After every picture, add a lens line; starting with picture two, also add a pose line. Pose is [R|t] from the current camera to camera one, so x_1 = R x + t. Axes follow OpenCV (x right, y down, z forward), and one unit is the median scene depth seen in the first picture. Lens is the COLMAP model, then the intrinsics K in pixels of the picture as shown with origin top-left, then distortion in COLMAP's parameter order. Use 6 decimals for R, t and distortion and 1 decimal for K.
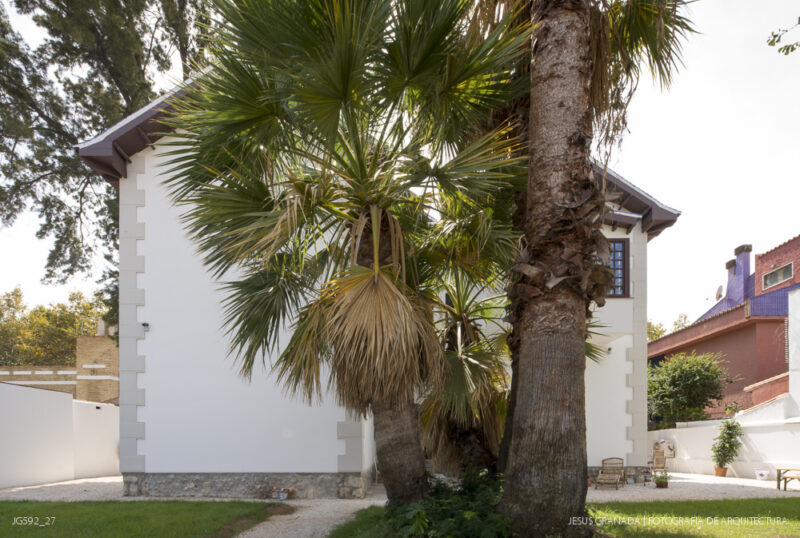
lens RADIAL K [[383.6, 0, 400.0], [0, 383.6, 279.8], [0, 0, 1]] dist [0.000558, 0.000463]
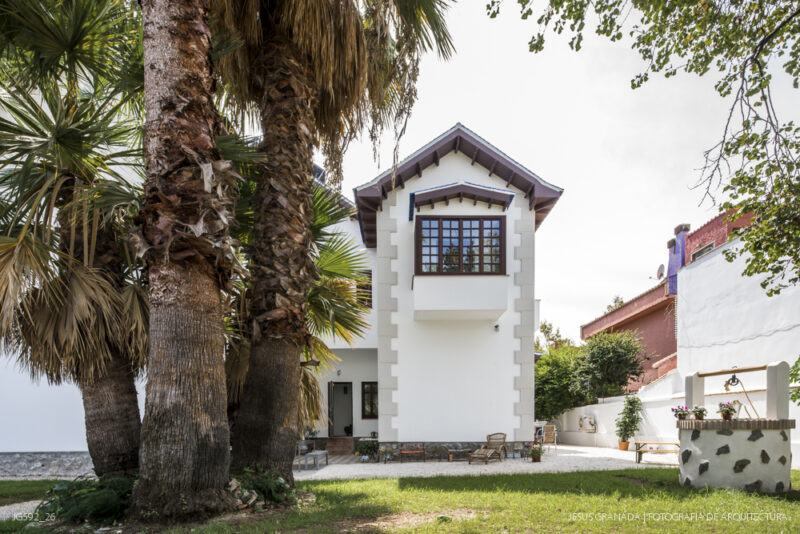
lens RADIAL K [[383.5, 0, 400.0], [0, 383.5, 267.0], [0, 0, 1]] dist [0.000561, 0.000213]
pose [[0.999709, 0.001983, 0.024035, 0.264222], [-0.002479, 0.999784, 0.020638, 0.005525], [-0.023988, -0.020692, 0.999498, 0.004861]]
